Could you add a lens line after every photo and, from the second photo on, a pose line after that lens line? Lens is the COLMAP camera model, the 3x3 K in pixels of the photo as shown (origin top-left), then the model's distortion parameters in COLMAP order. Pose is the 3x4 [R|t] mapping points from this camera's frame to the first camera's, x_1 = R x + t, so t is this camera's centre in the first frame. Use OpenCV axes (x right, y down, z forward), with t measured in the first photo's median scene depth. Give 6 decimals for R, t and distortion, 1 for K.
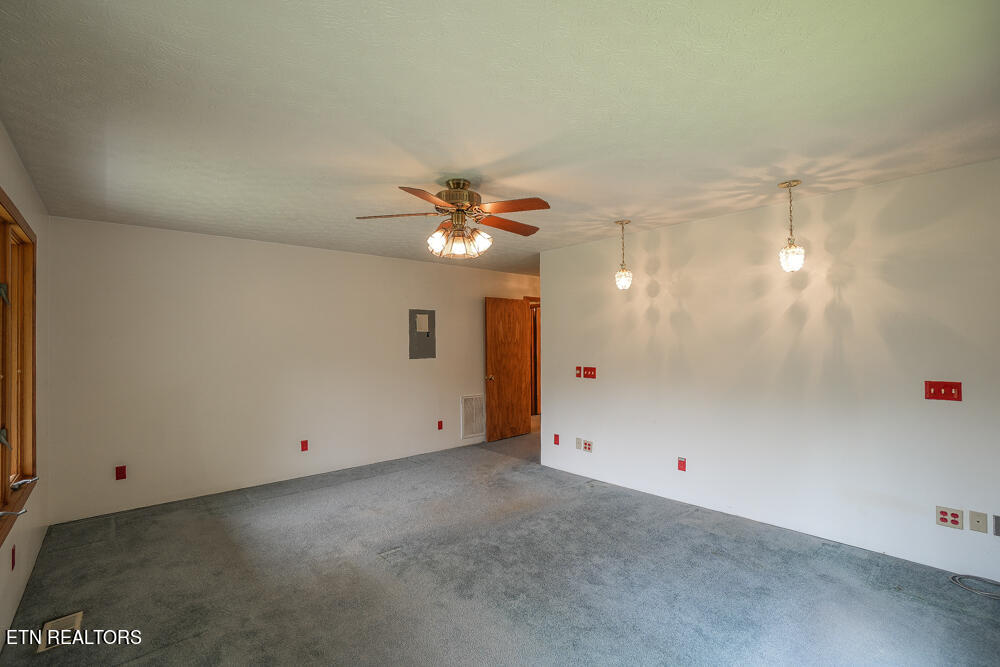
lens RADIAL K [[455.6, 0, 501.3], [0, 455.6, 345.3], [0, 0, 1]] dist [-0.089313, 0.026361]
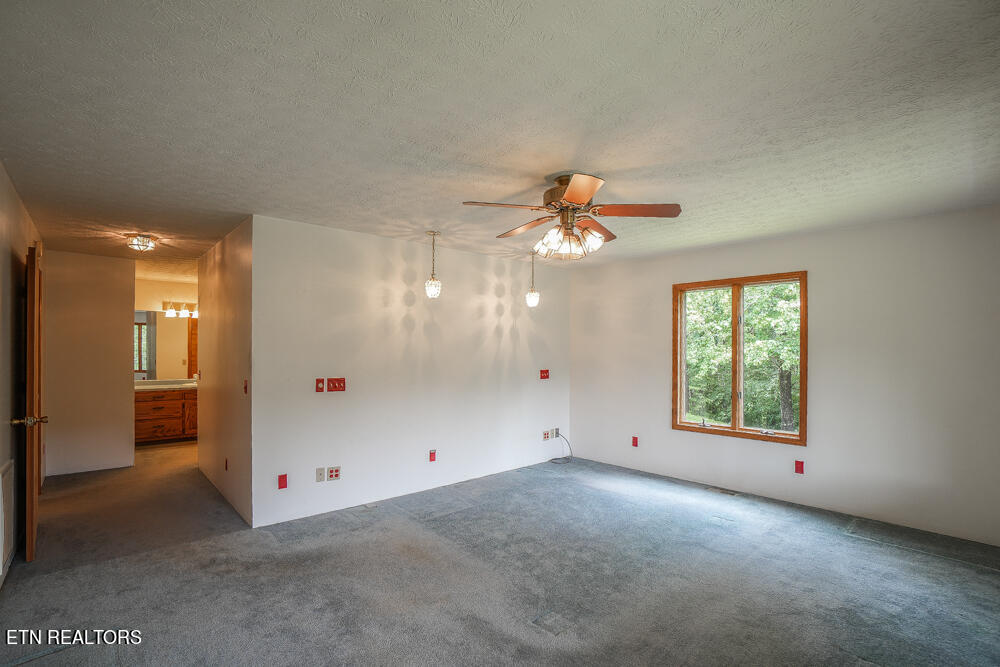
lens RADIAL K [[455.6, 0, 501.3], [0, 455.6, 345.3], [0, 0, 1]] dist [-0.089313, 0.026361]
pose [[-0.024217, 0.014020, 0.999608, -0.768170], [0.001607, 0.999901, -0.013985, -0.000317], [-0.999705, 0.001268, -0.024237, 0.854167]]
